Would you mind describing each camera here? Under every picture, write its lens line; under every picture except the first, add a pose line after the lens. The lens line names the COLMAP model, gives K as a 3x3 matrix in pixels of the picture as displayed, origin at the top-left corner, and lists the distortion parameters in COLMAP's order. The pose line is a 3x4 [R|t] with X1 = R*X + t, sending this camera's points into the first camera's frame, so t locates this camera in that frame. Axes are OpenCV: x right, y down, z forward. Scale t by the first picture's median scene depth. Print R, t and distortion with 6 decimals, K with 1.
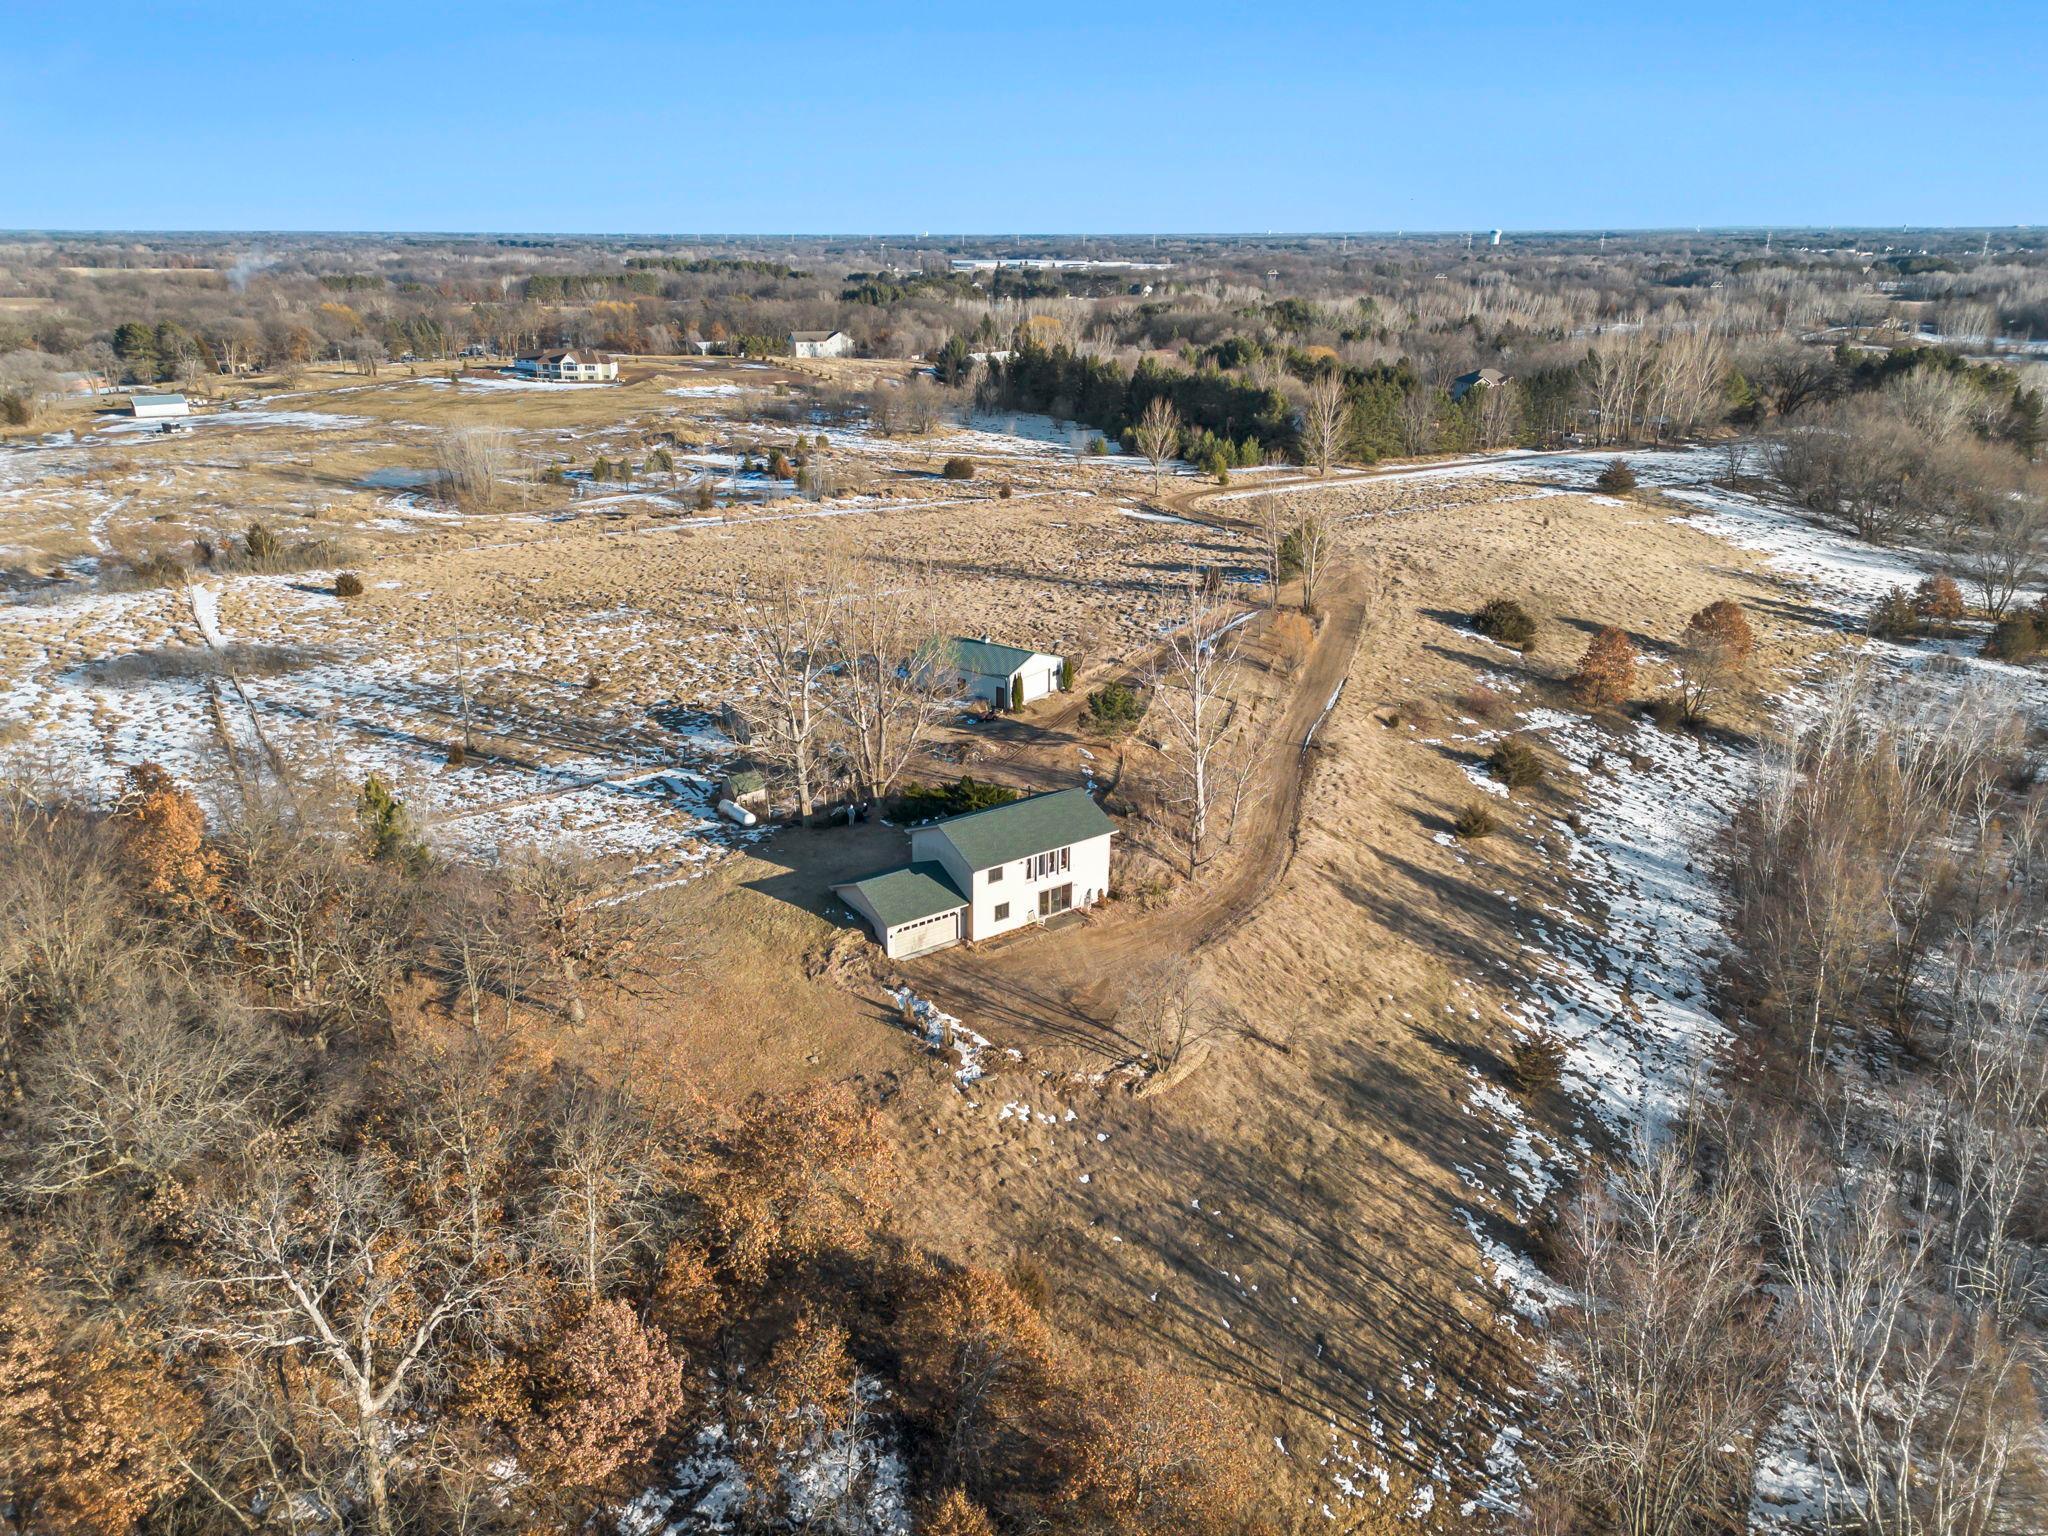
lens RADIAL K [[1450.8, 0, 1003.4], [0, 1450.8, 771.2], [0, 0, 1]] dist [0.072120, -0.059662]
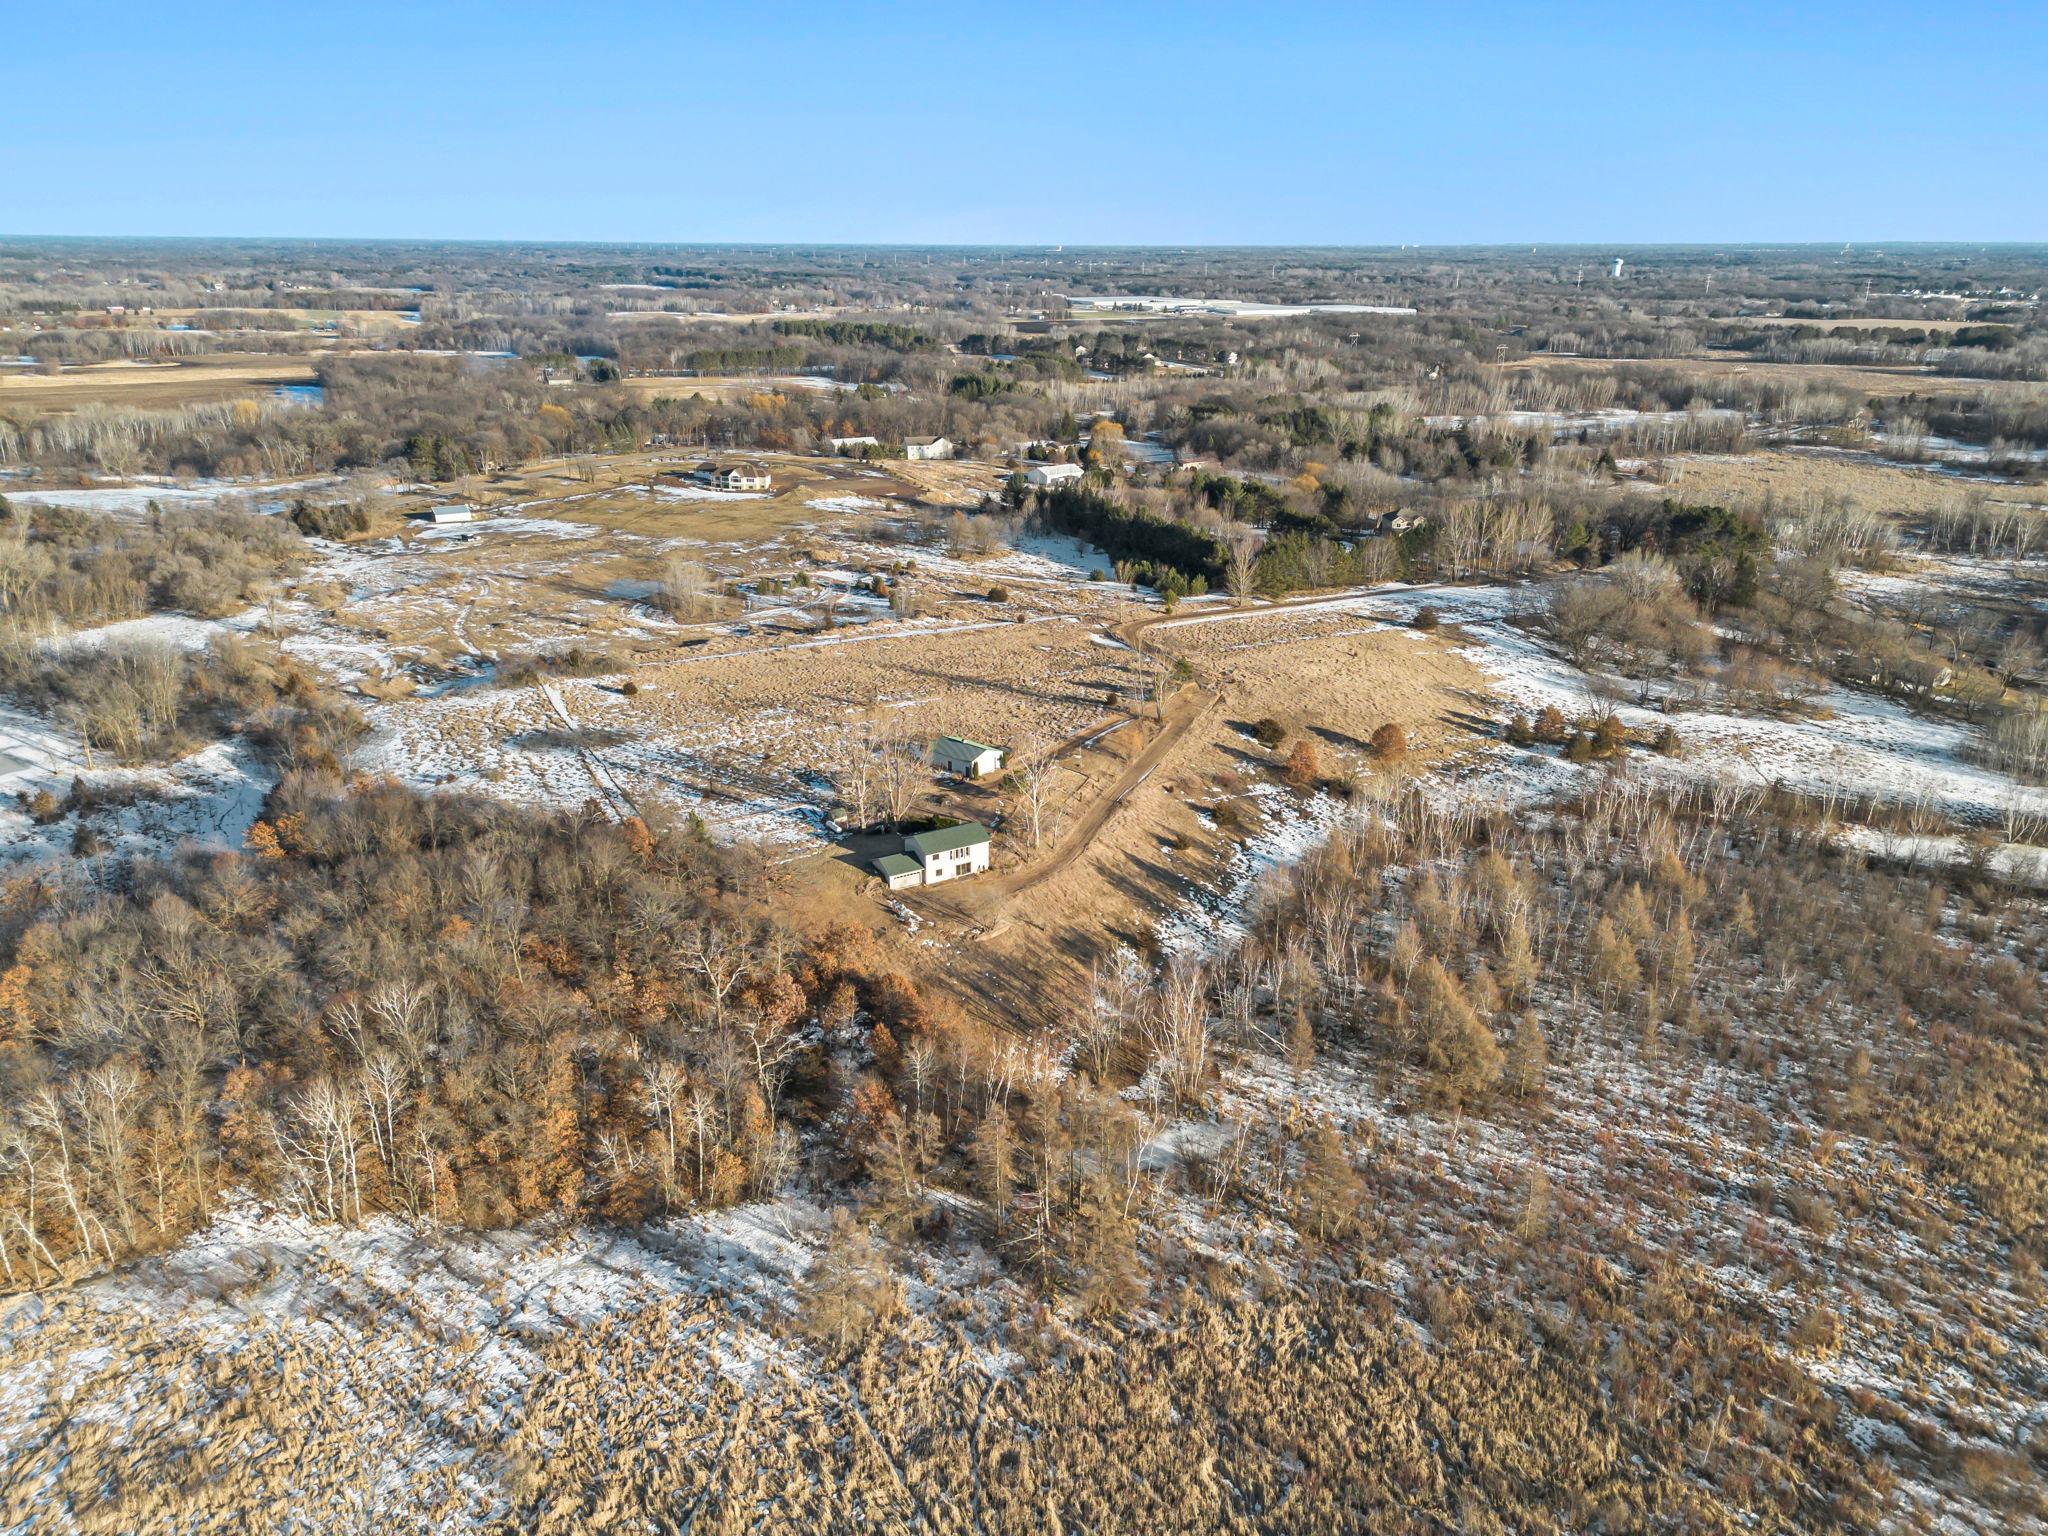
lens RADIAL K [[1438.4, 0, 1013.9], [0, 1438.4, 764.5], [0, 0, 1]] dist [0.078826, -0.066890]
pose [[0.996768, 0.030955, -0.074130, 0.217435], [-0.031514, 0.999483, -0.006376, -0.052560], [0.073894, 0.008692, 0.997228, -1.017985]]
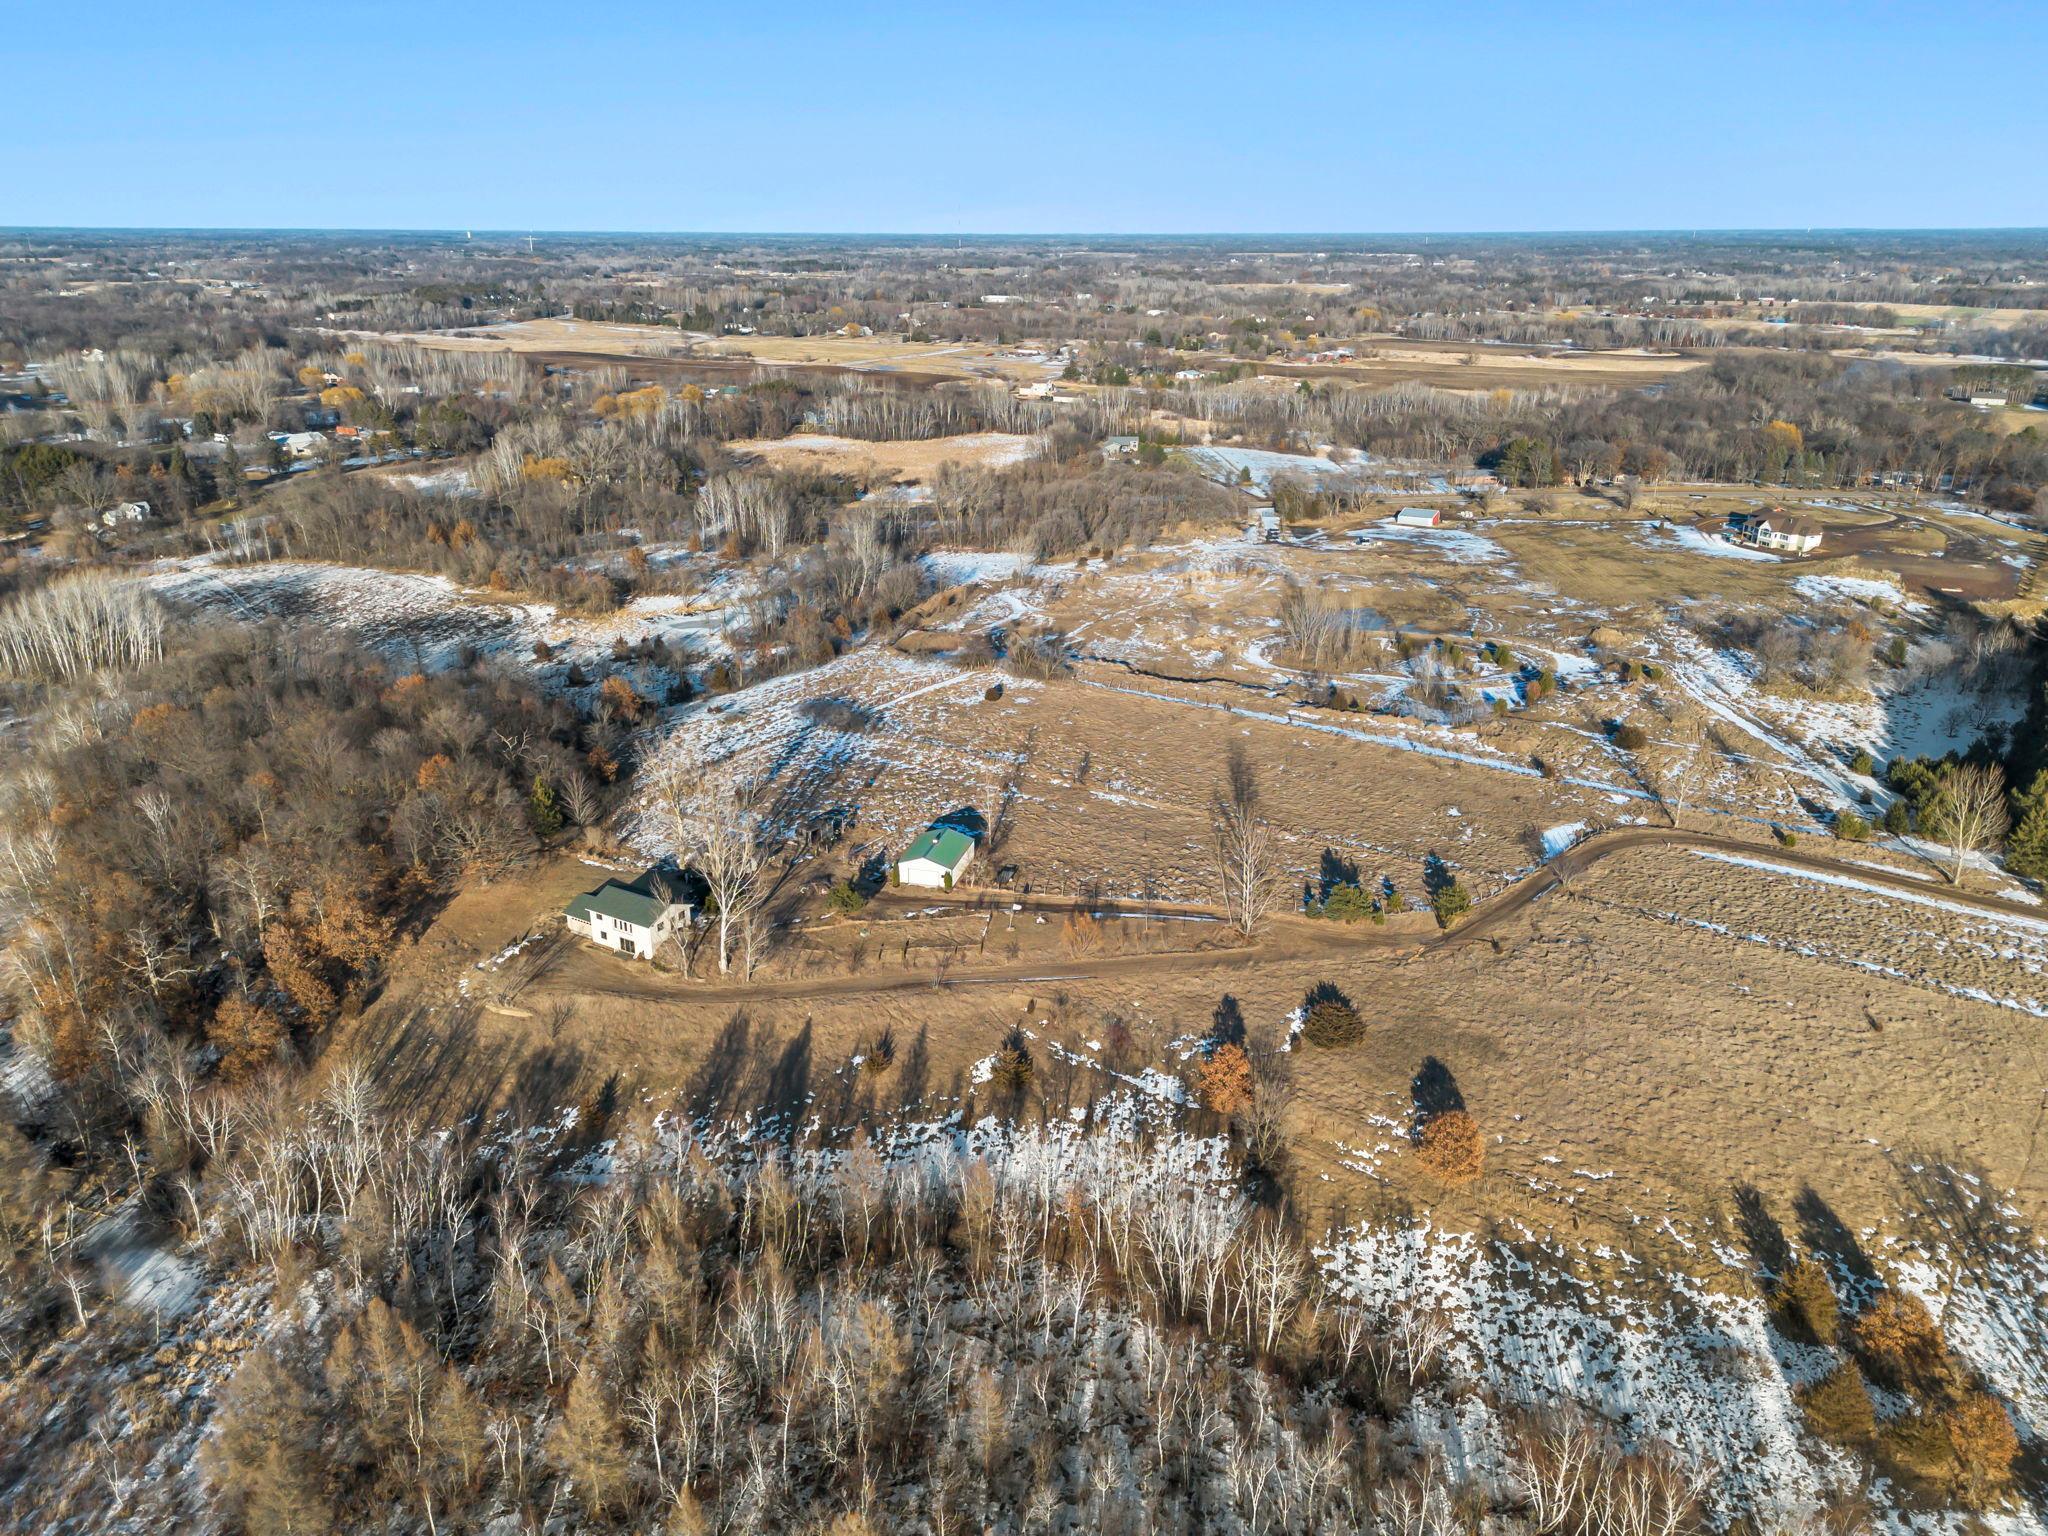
lens RADIAL K [[1417.2, 0, 1018.6], [0, 1417.2, 804.9], [0, 0, 1]] dist [0.041421, -0.000682]
pose [[0.397712, 0.344543, -0.850362, 1.426053], [-0.319872, 0.920734, 0.223453, -0.540915], [0.859946, 0.183137, 0.476397, 0.364706]]
